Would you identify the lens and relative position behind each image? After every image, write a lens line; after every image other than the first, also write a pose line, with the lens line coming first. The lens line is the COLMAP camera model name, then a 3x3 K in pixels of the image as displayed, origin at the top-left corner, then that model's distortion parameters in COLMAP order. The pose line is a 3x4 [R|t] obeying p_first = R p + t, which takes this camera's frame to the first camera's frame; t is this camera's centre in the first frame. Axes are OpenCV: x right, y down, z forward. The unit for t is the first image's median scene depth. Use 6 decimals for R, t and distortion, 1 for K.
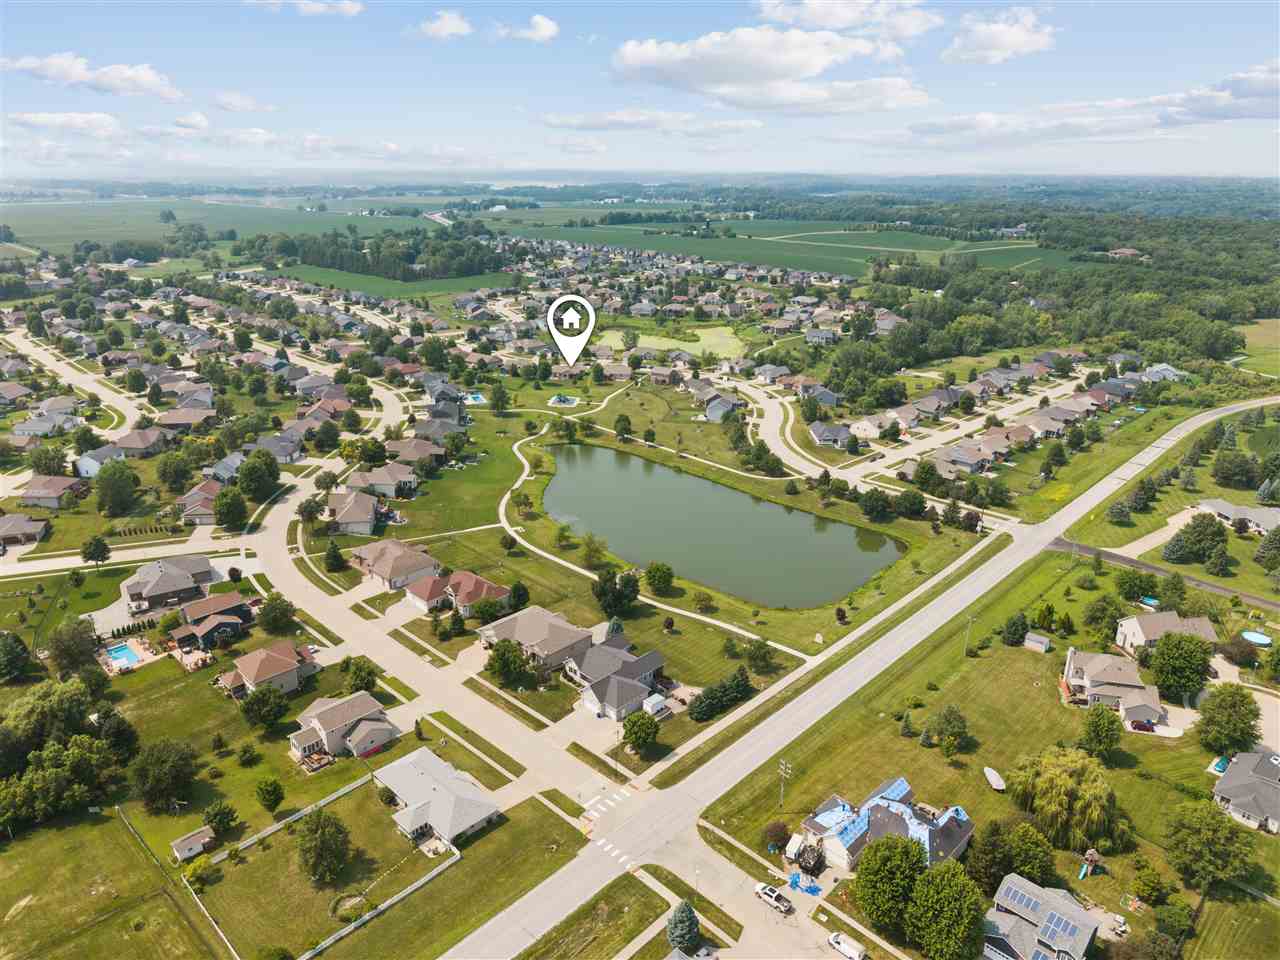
lens RADIAL K [[871.1, 0, 640.0], [0, 871.1, 480.0], [0, 0, 1]] dist [0.064285, -0.085793]
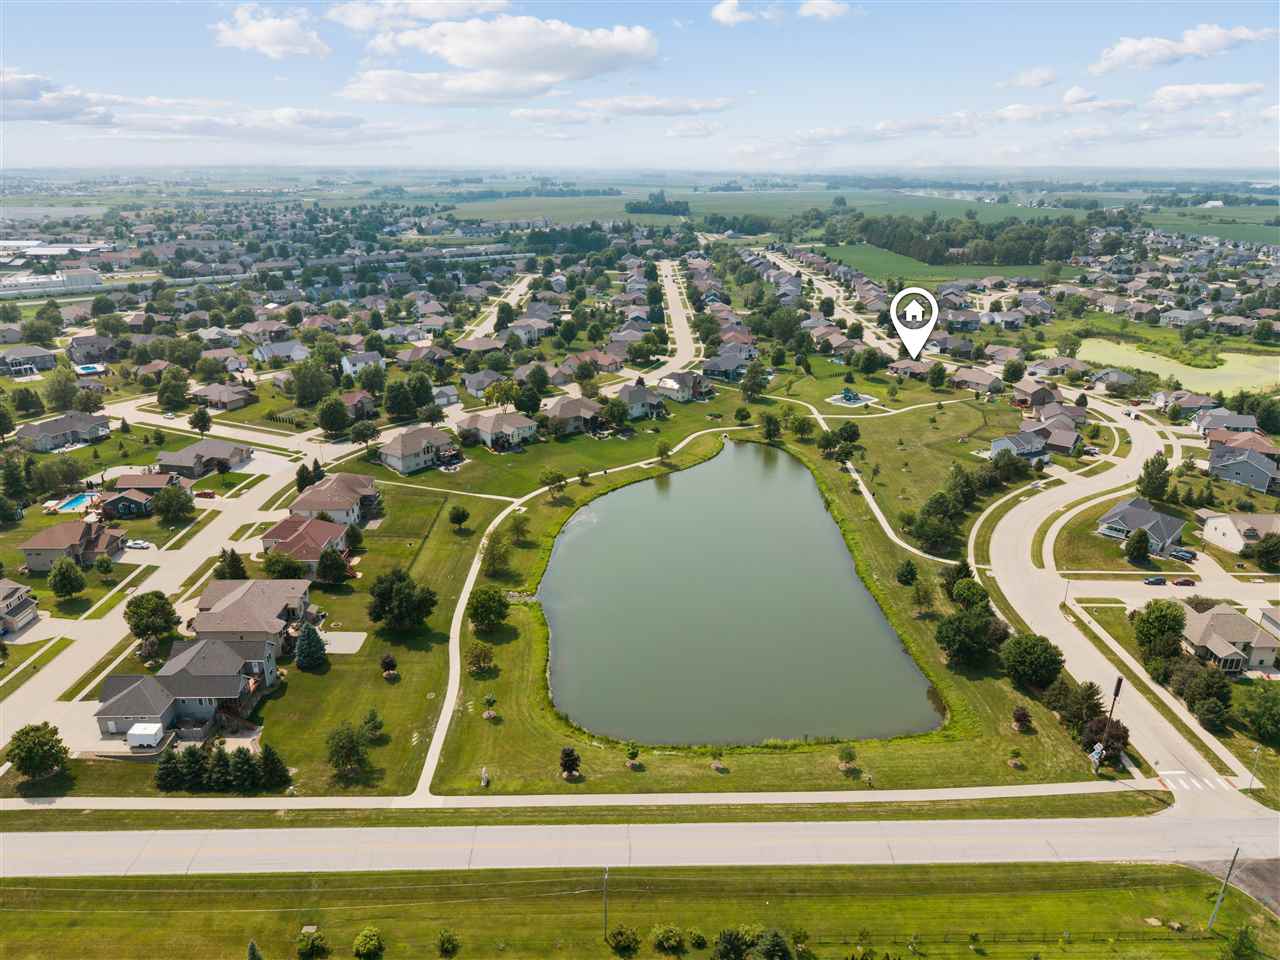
lens RADIAL K [[871.1, 0, 640.0], [0, 871.1, 480.0], [0, 0, 1]] dist [0.064285, -0.085793]
pose [[0.708474, 0.235833, -0.665168, 0.467950], [-0.236747, 0.967319, 0.090799, -0.070191], [0.664843, 0.093148, 0.741153, 0.447476]]
